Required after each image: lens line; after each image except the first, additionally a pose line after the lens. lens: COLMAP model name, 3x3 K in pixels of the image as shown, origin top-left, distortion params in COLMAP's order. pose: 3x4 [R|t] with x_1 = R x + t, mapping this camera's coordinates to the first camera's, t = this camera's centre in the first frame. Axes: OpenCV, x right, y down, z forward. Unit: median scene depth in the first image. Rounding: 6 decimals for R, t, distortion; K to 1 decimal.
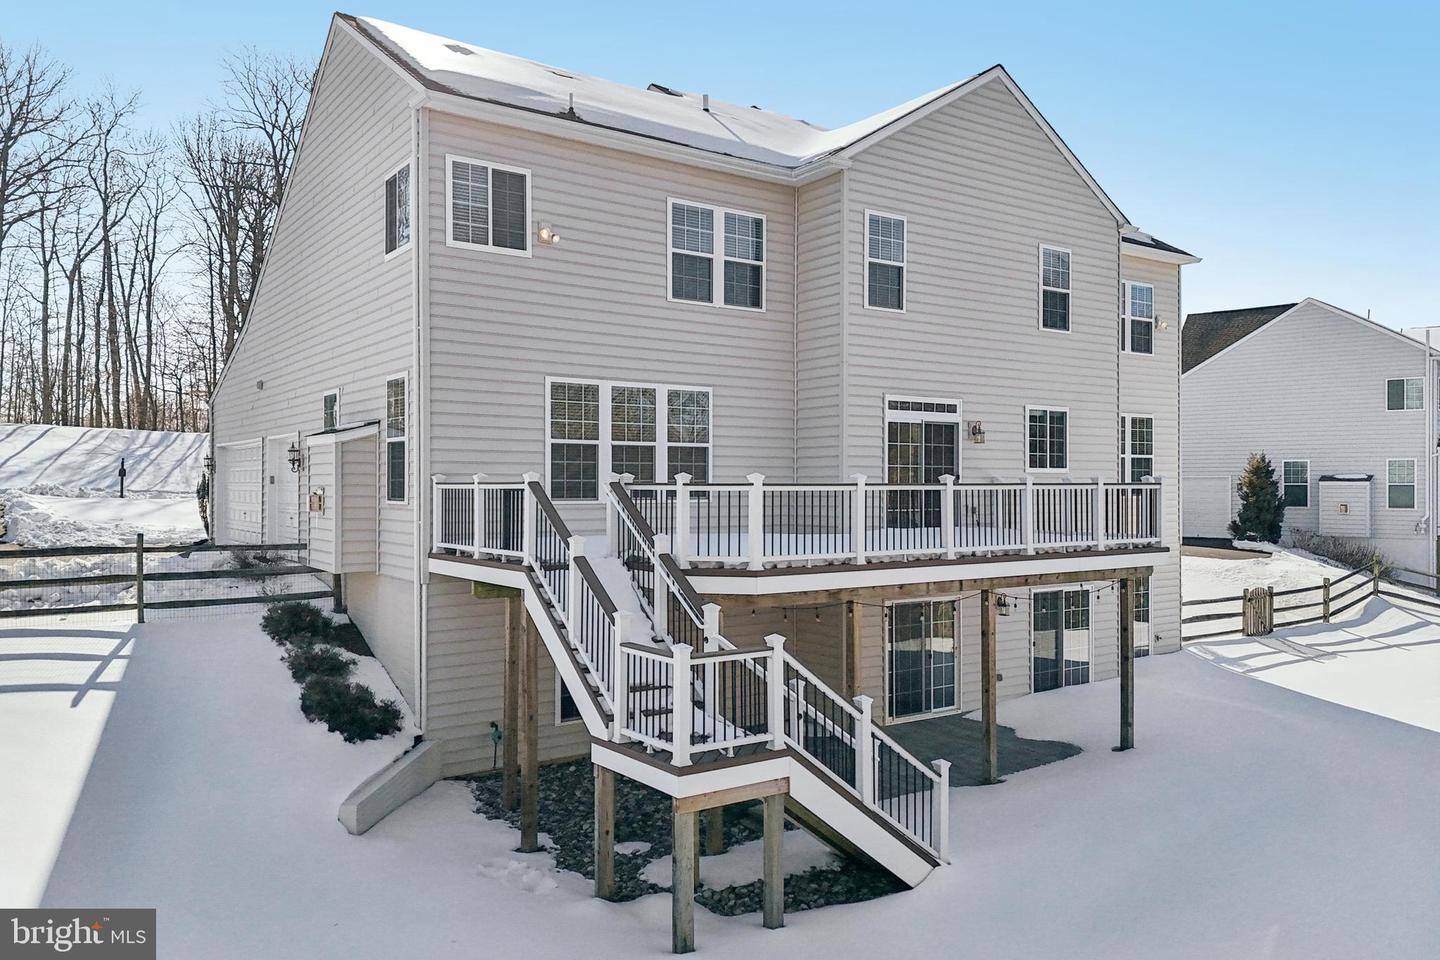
lens RADIAL K [[1054.3, 0, 720.0], [0, 1054.3, 480.0], [0, 0, 1]] dist [0.058733, -0.070437]
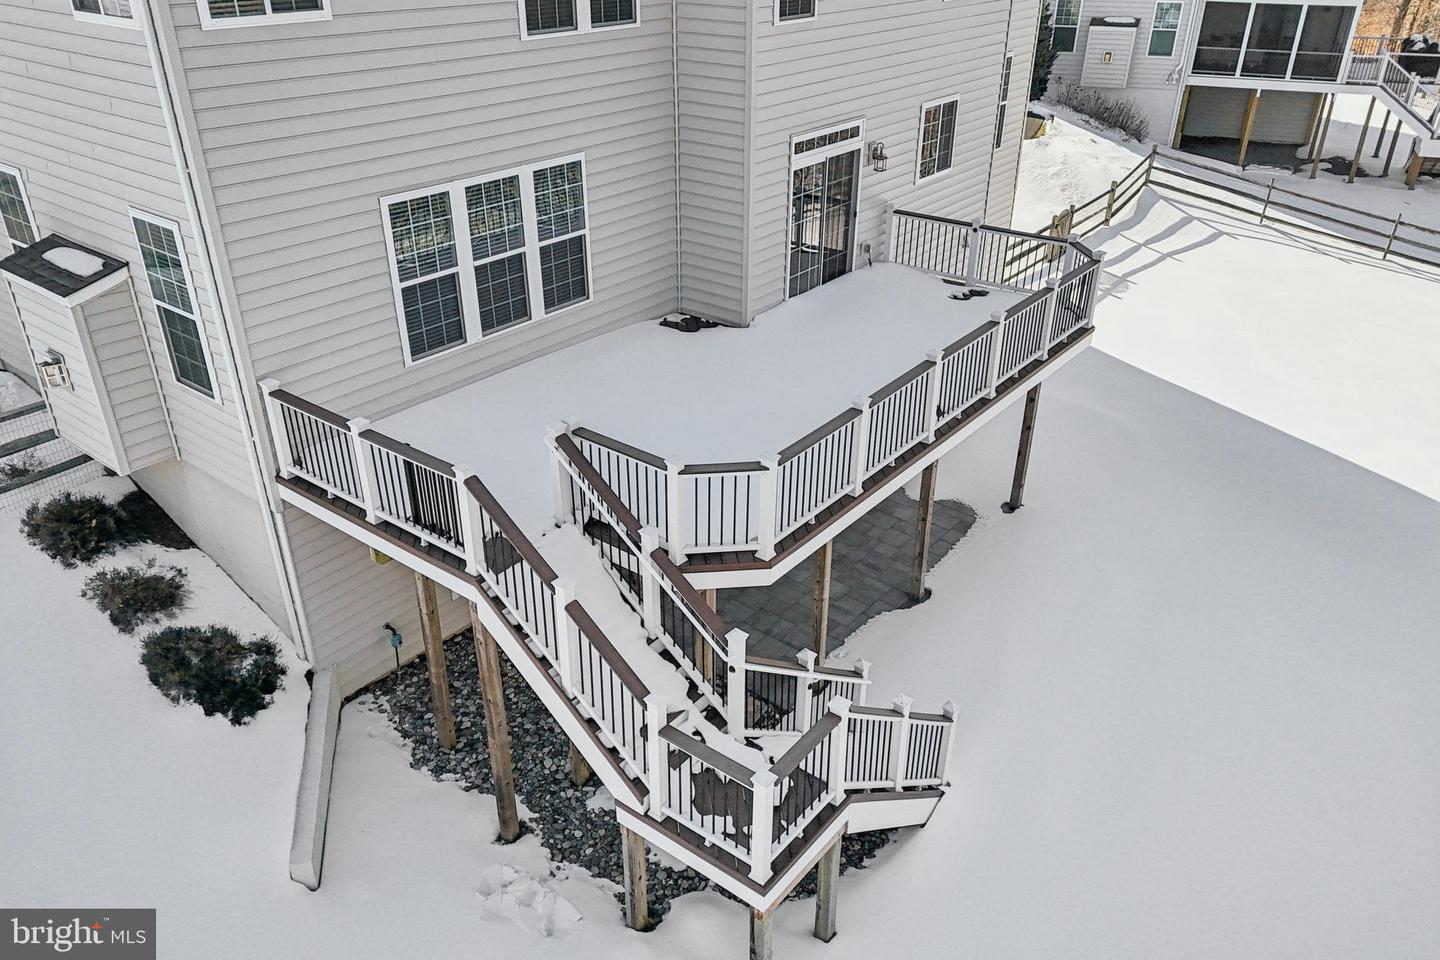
lens RADIAL K [[1054.3, 0, 720.0], [0, 1054.3, 480.0], [0, 0, 1]] dist [0.058733, -0.070437]
pose [[0.957664, -0.135538, 0.253987, -0.165532], [-0.005345, 0.873718, 0.486404, -0.300593], [-0.287840, -0.467169, 0.836004, 0.276265]]
